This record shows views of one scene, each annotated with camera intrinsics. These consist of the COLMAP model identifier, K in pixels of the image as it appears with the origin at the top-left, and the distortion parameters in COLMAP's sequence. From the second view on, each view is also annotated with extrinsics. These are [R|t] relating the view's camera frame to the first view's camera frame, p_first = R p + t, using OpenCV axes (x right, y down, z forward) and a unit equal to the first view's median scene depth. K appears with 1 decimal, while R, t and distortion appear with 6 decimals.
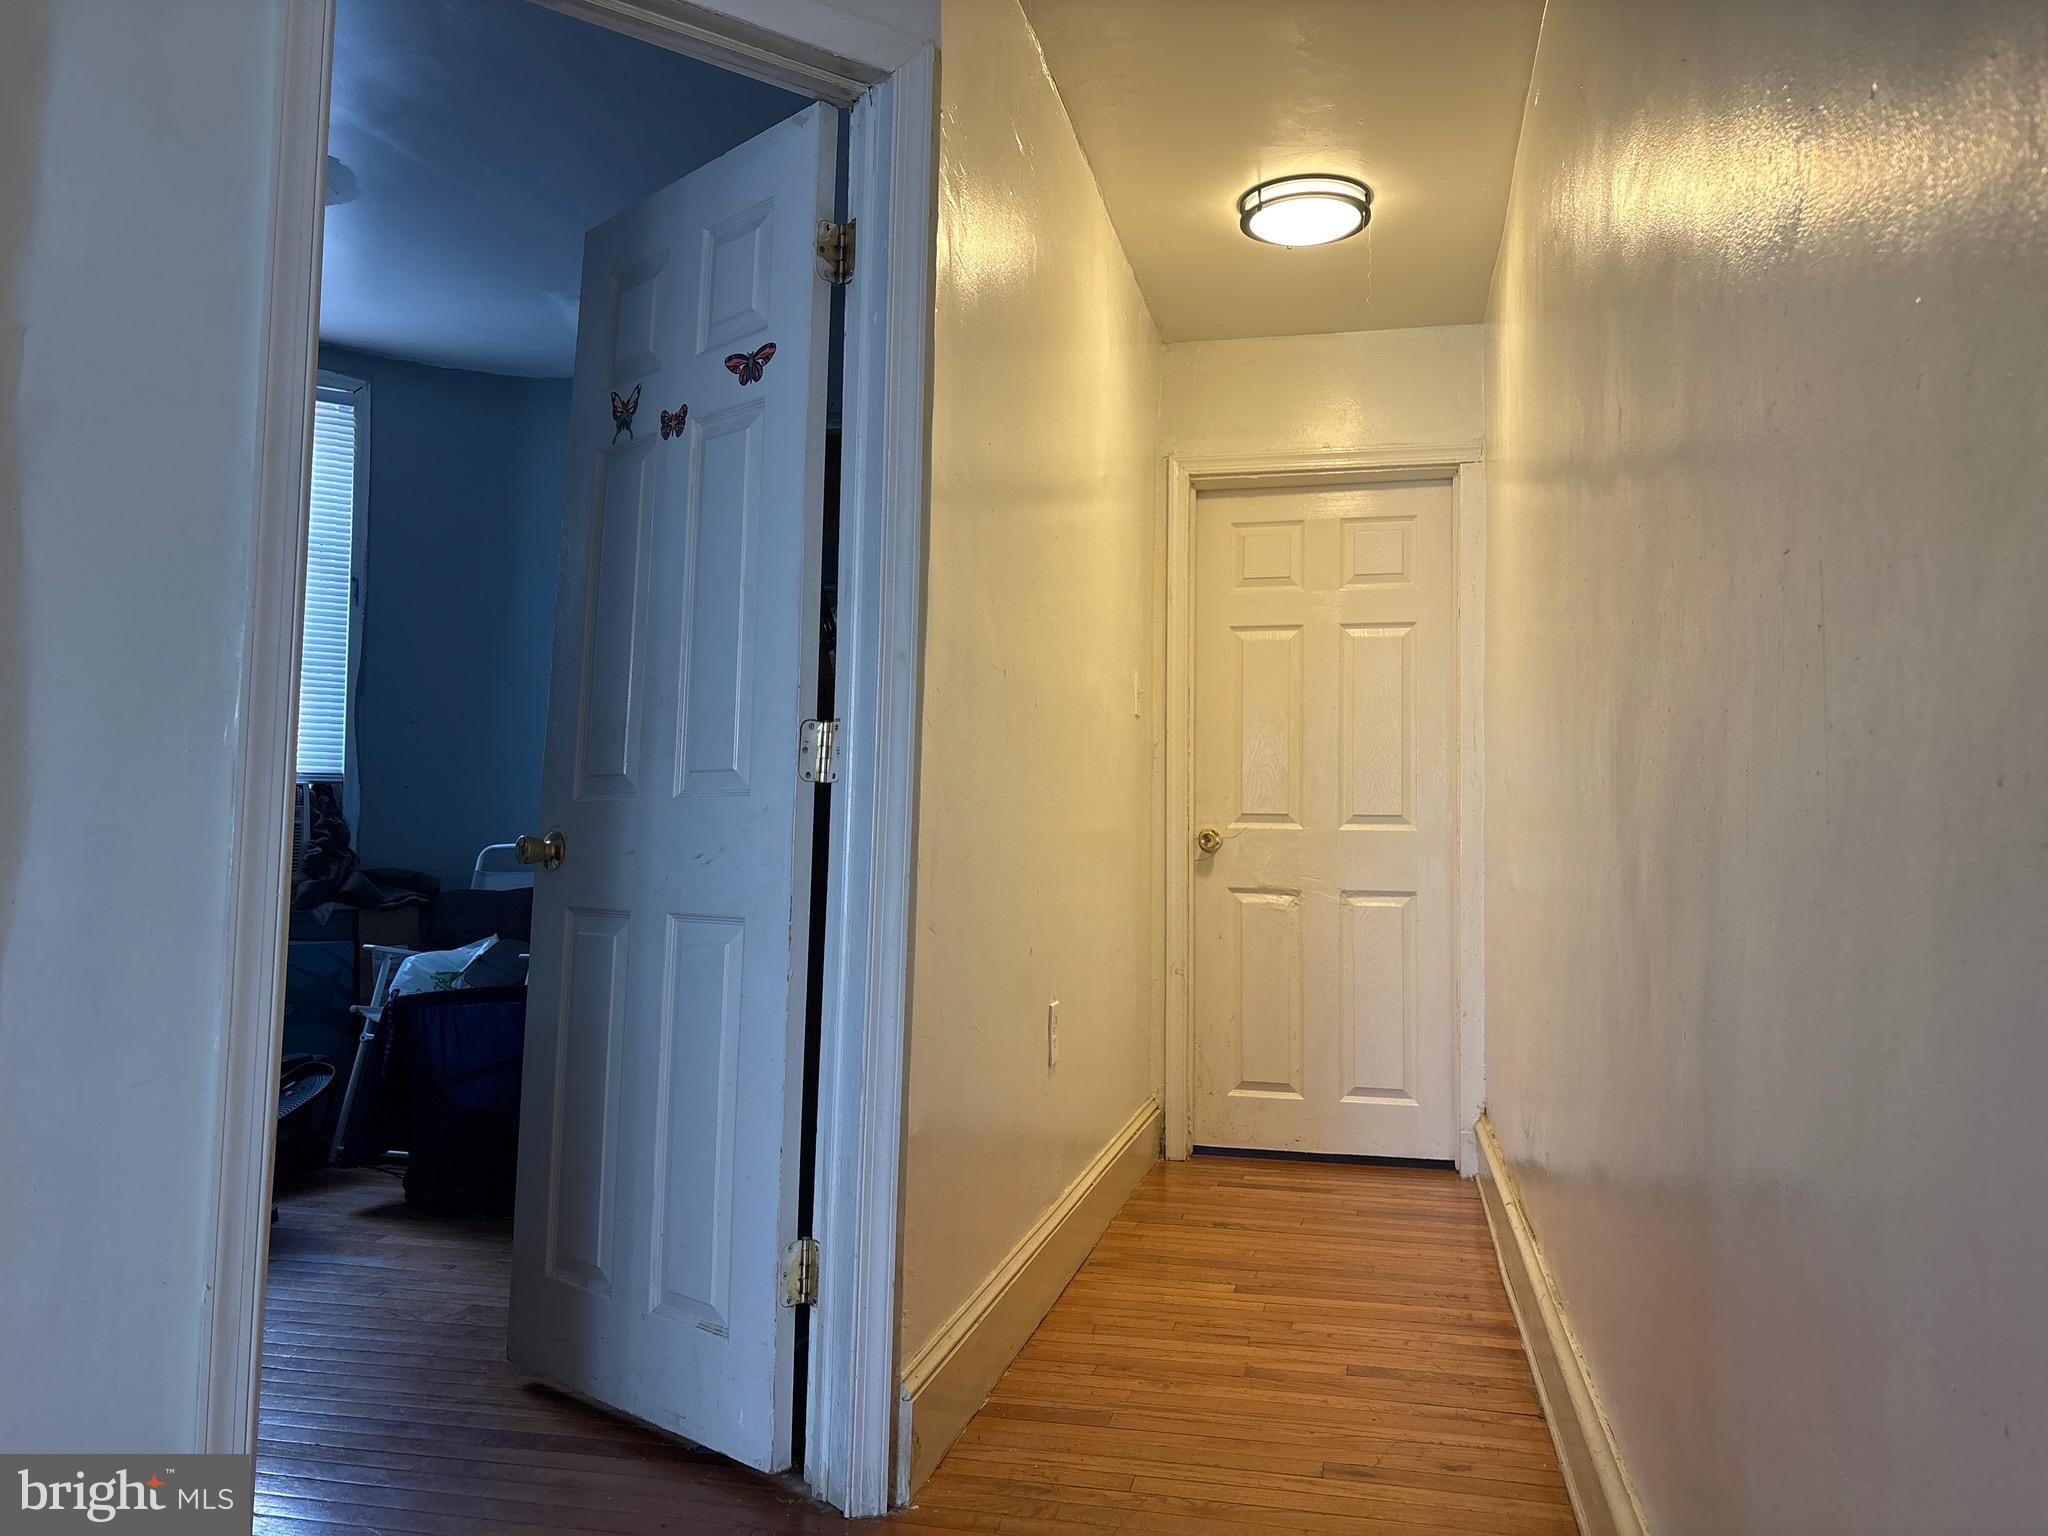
lens RADIAL K [[1550.6, 0, 1025.7], [0, 1550.6, 753.9], [0, 0, 1]] dist [0.082014, -0.089090]
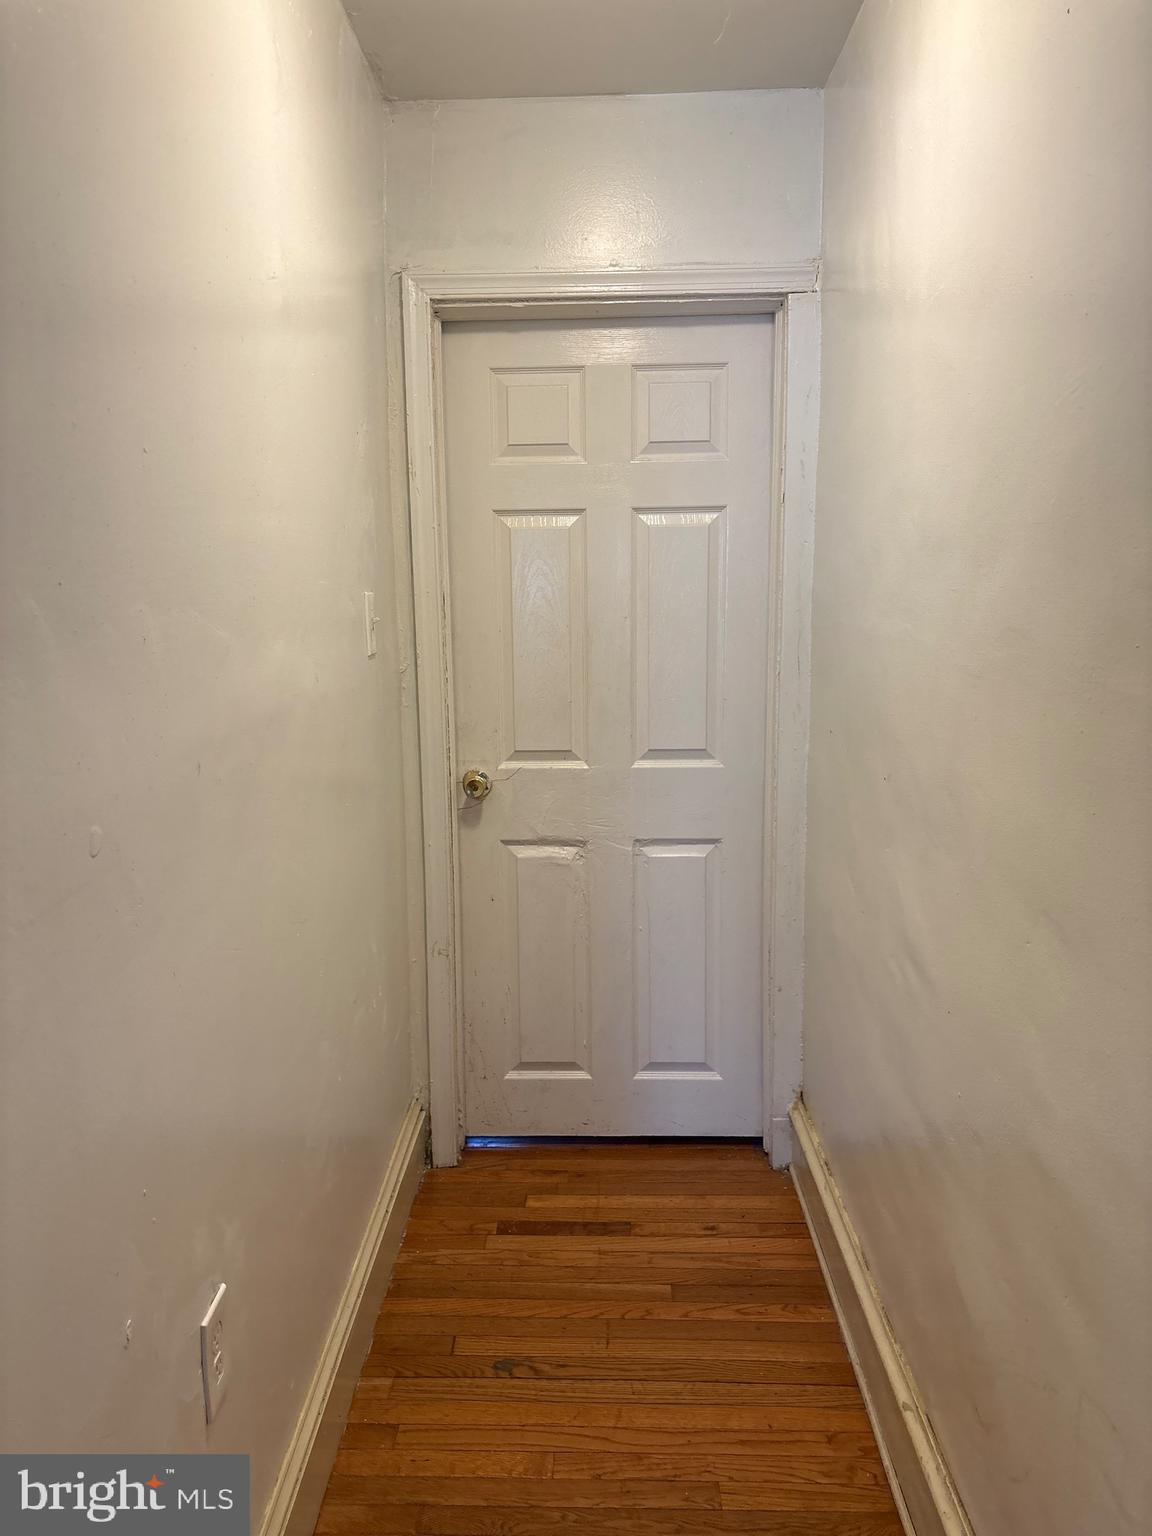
lens RADIAL K [[1162.9, 0, 567.2], [0, 1162.9, 762.1], [0, 0, 1]] dist [0.082014, -0.089090]
pose [[0.980217, -0.055531, 0.189978, 0.051208], [0.013736, 0.976607, 0.214593, -0.085681], [-0.197451, -0.207738, 0.958049, 0.417110]]
